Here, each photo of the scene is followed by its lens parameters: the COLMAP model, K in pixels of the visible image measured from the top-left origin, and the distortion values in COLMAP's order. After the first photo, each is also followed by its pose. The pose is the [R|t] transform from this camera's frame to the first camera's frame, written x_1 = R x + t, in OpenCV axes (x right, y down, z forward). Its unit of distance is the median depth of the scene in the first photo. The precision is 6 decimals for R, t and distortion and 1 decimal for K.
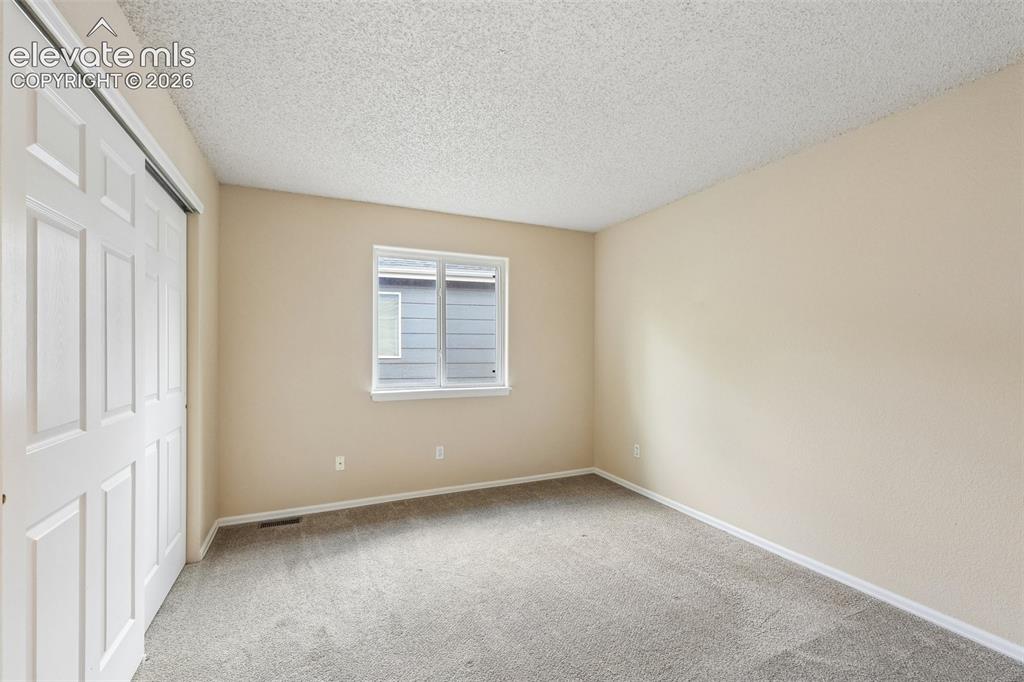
lens RADIAL K [[441.1, 0, 509.4], [0, 441.1, 344.5], [0, 0, 1]] dist [-0.013950, 0.000178]
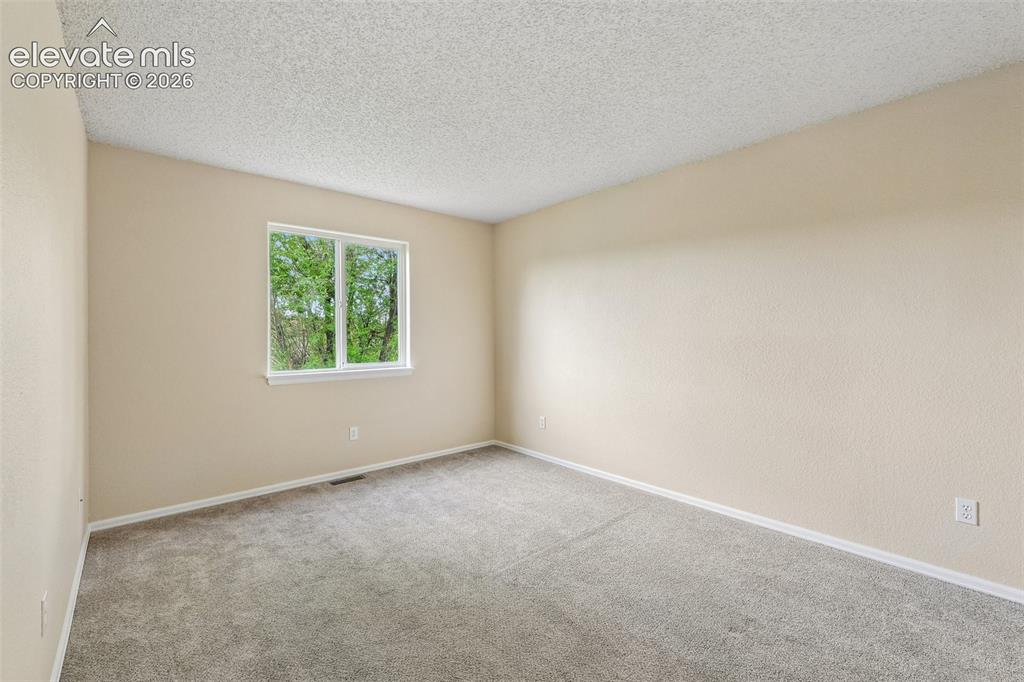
lens RADIAL K [[441.1, 0, 489.6], [0, 441.1, 339.0], [0, 0, 1]] dist [-0.013950, 0.000178]
pose [[0.961416, -0.007173, 0.275005, -0.131499], [-0.000823, 0.999581, 0.028949, 0.000104], [-0.275097, -0.028058, 0.961007, -0.056846]]
